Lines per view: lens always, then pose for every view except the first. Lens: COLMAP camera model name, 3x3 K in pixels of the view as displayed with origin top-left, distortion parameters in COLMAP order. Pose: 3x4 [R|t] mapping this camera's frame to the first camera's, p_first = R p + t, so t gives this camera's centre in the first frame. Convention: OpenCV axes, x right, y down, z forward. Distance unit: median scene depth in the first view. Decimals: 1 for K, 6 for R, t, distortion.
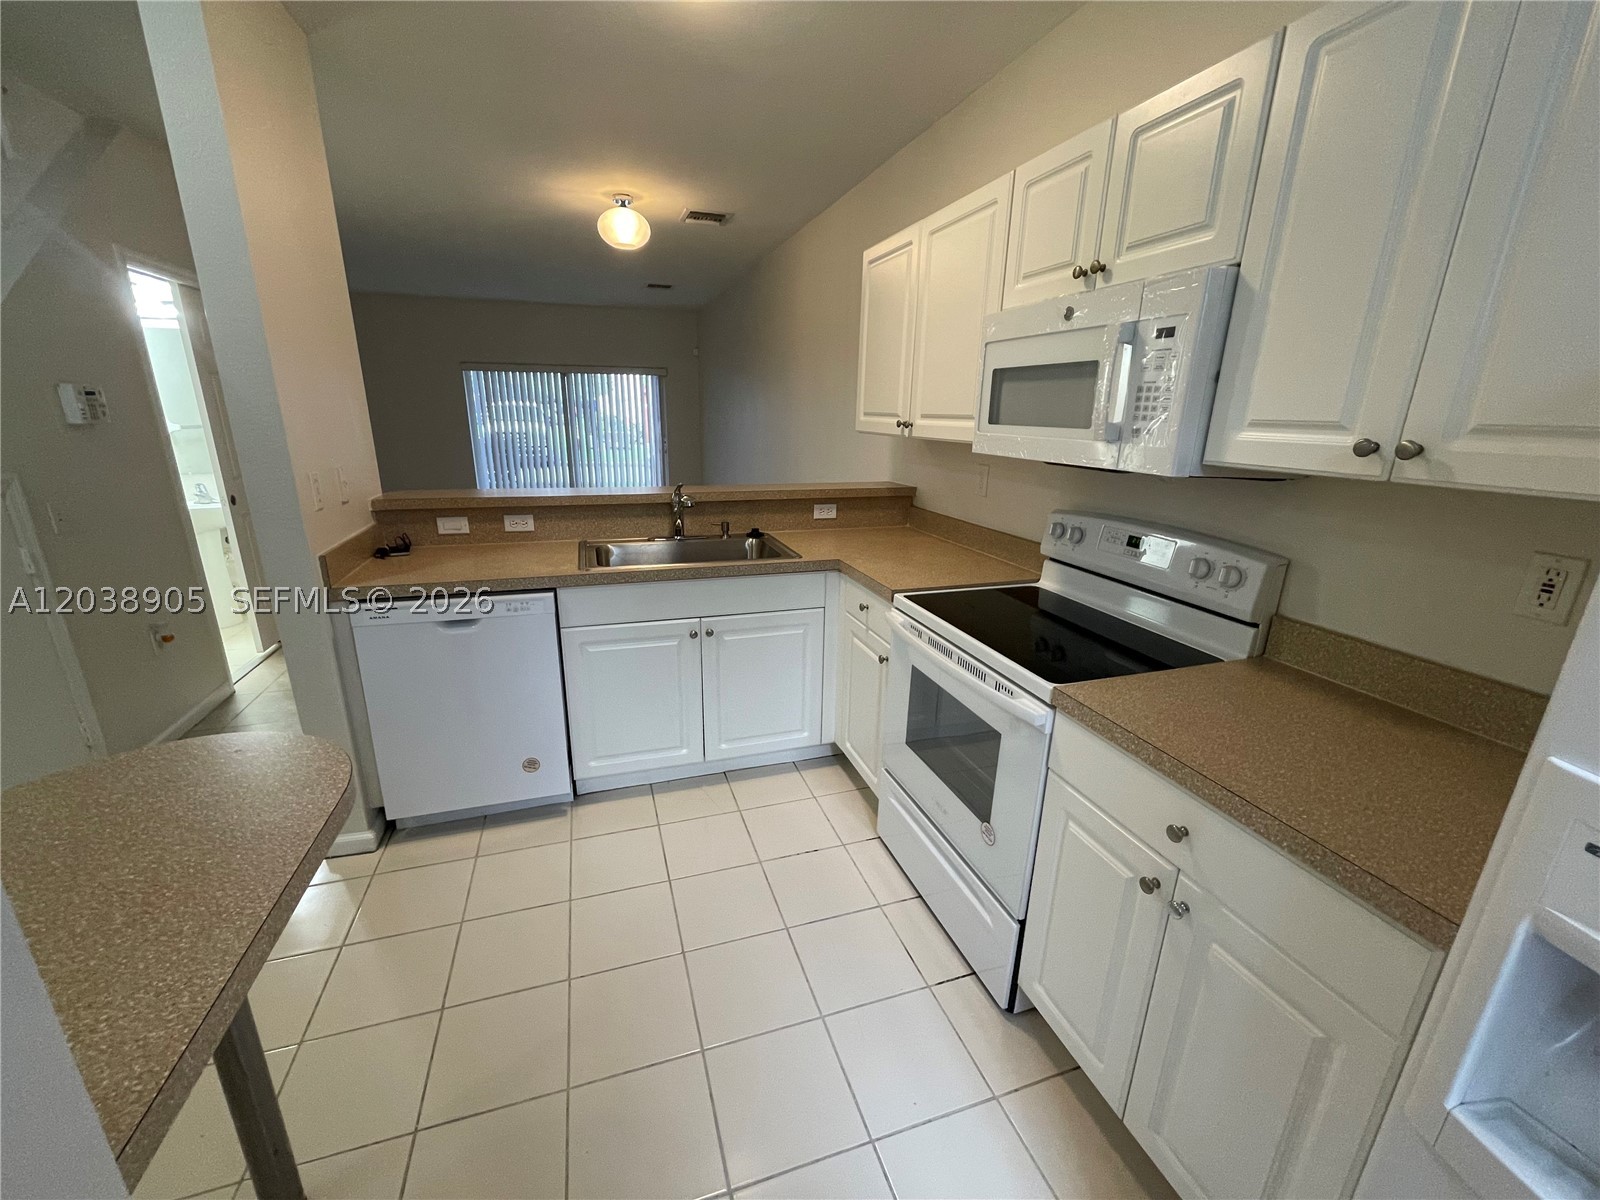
lens RADIAL K [[646.2, 0, 798.2], [0, 646.2, 606.4], [0, 0, 1]] dist [-0.001223, -0.000308]
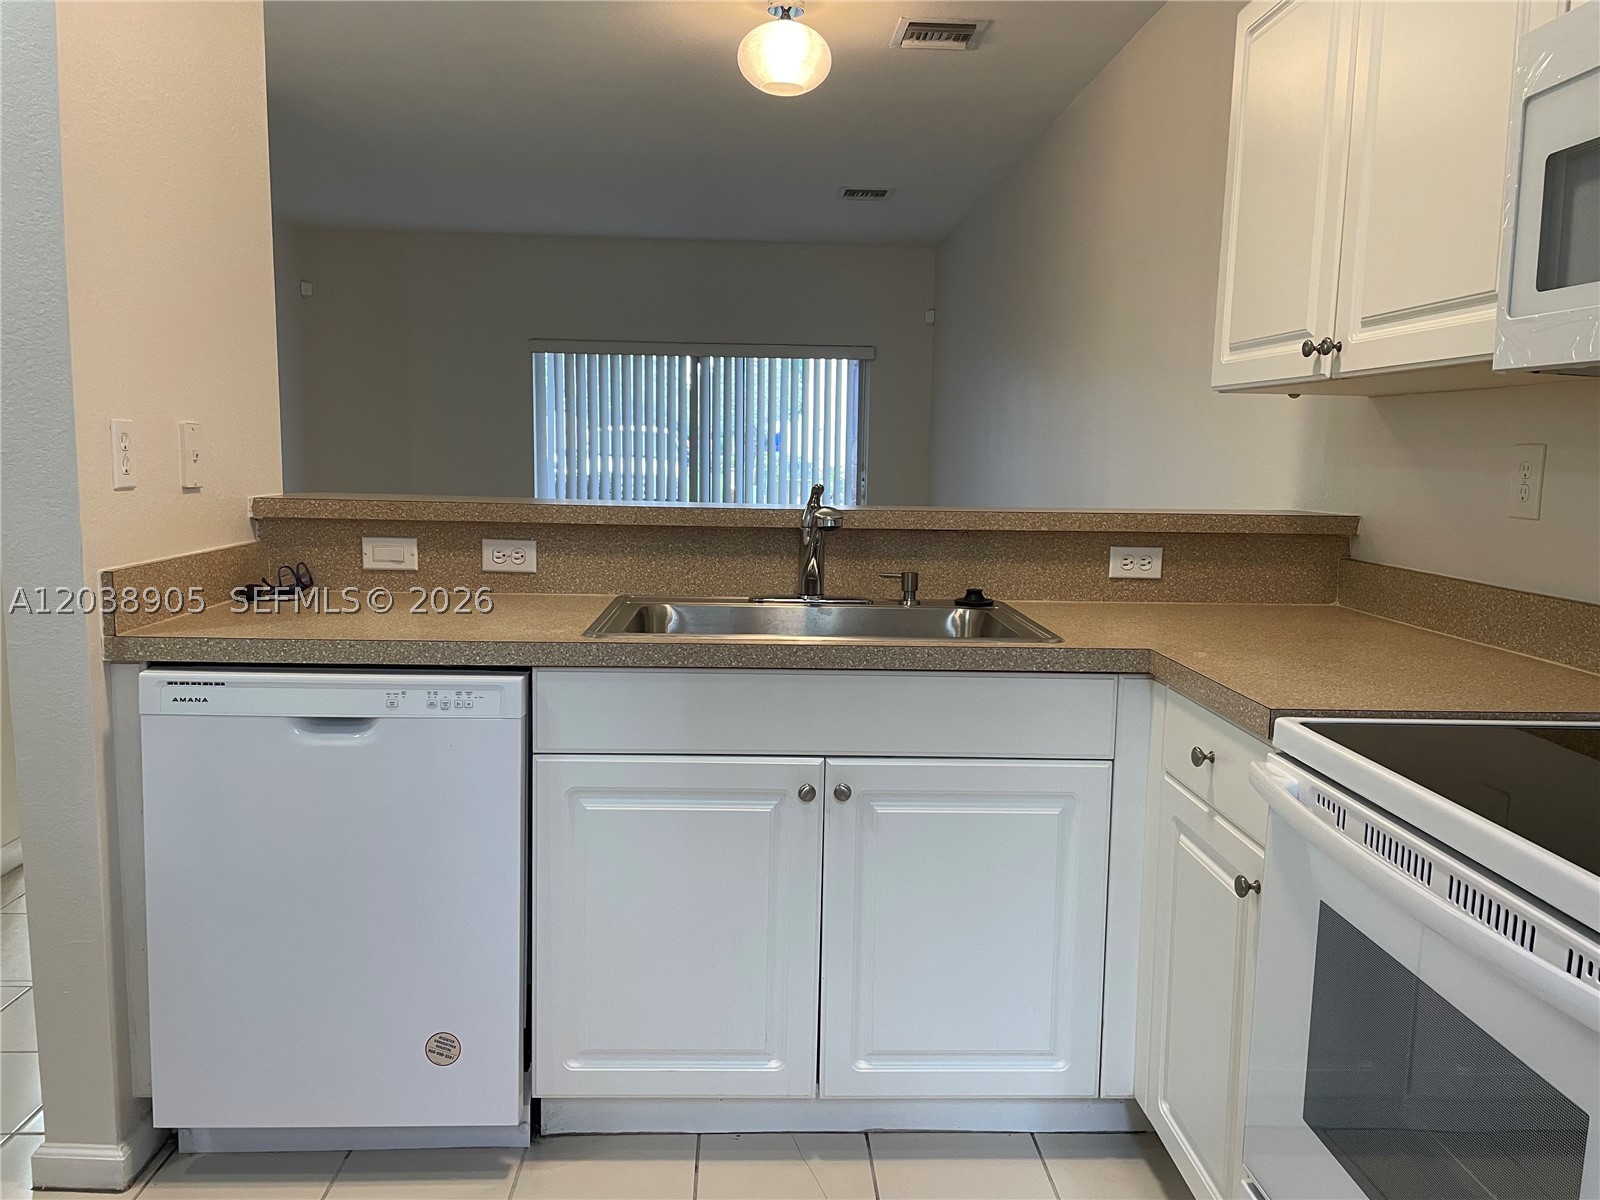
lens RADIAL K [[1202.4, 0, 800.0], [0, 1202.4, 600.0], [0, 0, 1]] dist [0.097107, -0.119364]
pose [[0.962960, 0.036431, -0.267173, 0.052269], [-0.082261, 0.983288, -0.162414, 0.045790], [0.256792, 0.178376, 0.949863, 0.160335]]
